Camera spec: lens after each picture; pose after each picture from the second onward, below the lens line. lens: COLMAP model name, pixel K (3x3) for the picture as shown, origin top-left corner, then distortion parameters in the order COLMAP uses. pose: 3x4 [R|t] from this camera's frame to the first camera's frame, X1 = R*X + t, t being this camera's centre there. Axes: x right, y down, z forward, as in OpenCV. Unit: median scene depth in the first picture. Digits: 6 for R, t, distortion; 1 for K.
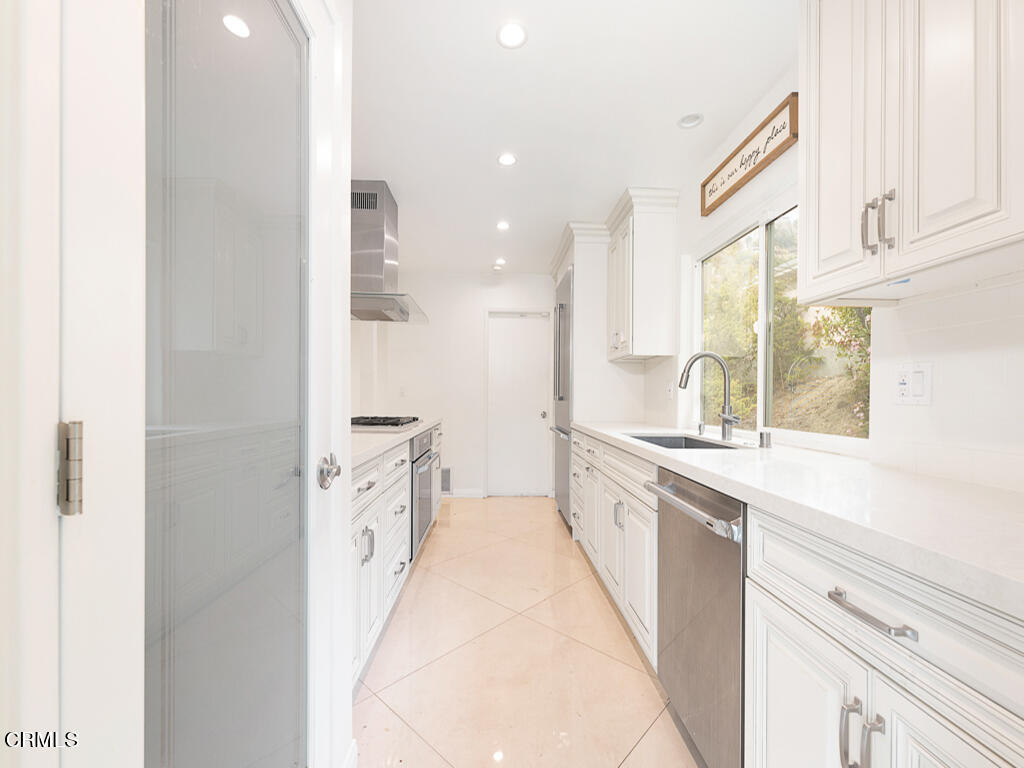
lens RADIAL K [[418.4, 0, 512.3], [0, 418.4, 394.0], [0, 0, 1]] dist [0.002423, 0.000260]
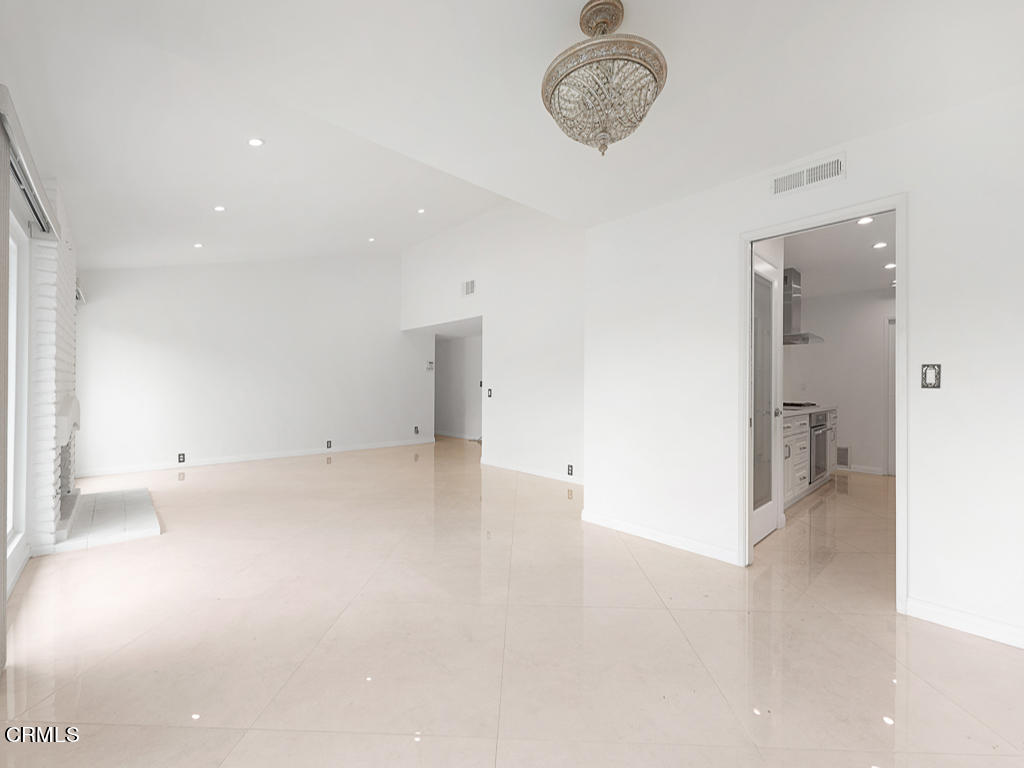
lens RADIAL K [[418.4, 0, 516.2], [0, 418.4, 388.7], [0, 0, 1]] dist [0.002423, 0.000260]
pose [[0.655167, 0.006810, -0.755453, 0.257586], [-0.006843, 0.999972, 0.003080, 0.002556], [0.755453, 0.003152, 0.655196, -1.008022]]
